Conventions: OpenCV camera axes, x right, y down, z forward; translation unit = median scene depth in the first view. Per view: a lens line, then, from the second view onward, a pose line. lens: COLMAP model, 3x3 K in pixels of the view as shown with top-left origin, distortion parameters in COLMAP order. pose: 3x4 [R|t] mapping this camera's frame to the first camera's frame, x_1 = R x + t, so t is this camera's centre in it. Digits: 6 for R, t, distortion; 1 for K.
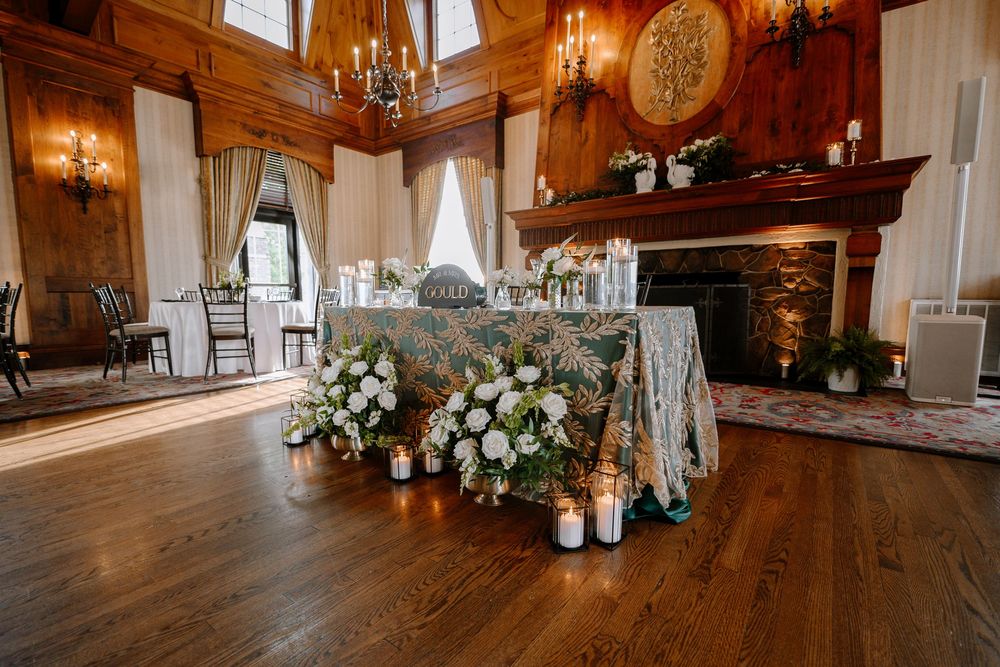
lens RADIAL K [[462.1, 0, 499.2], [0, 462.1, 346.0], [0, 0, 1]] dist [-0.001641, -0.000743]
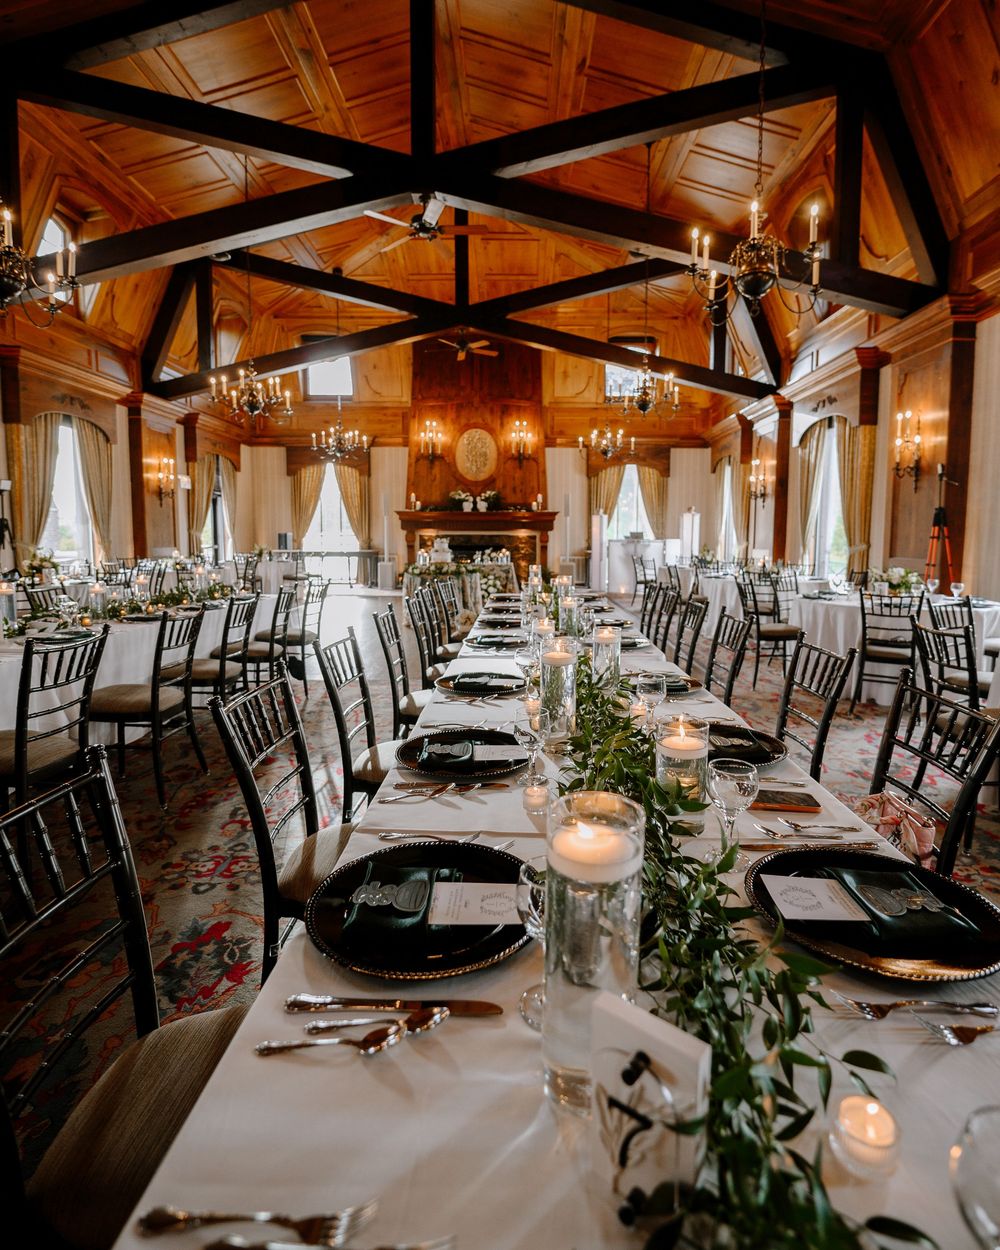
lens RADIAL K [[708.1, 0, 527.8], [0, 708.1, 620.5], [0, 0, 1]] dist [0.002232, 0.000782]
pose [[0.804940, -0.063764, 0.589920, -1.594704], [0.053090, 0.997961, 0.035428, 0.105847], [-0.590976, 0.002801, 0.806684, -2.064238]]
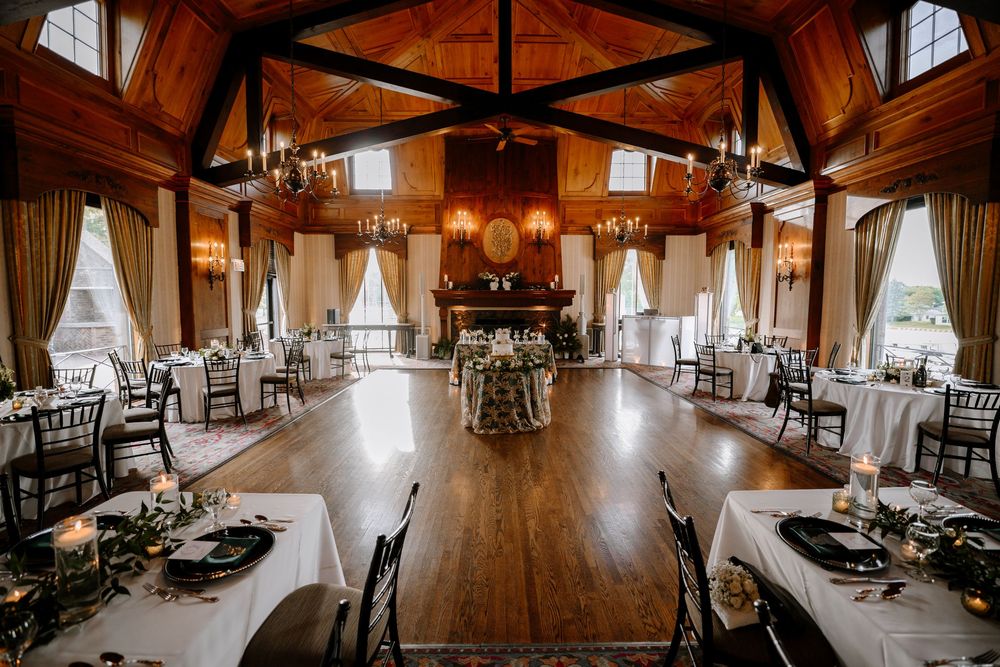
lens RADIAL K [[462.1, 0, 499.2], [0, 462.1, 346.0], [0, 0, 1]] dist [-0.001641, -0.000743]
pose [[0.798888, -0.057537, 0.598722, -1.277297], [0.055930, 0.998207, 0.021299, -0.070006], [-0.598874, 0.016471, 0.800674, -1.132423]]
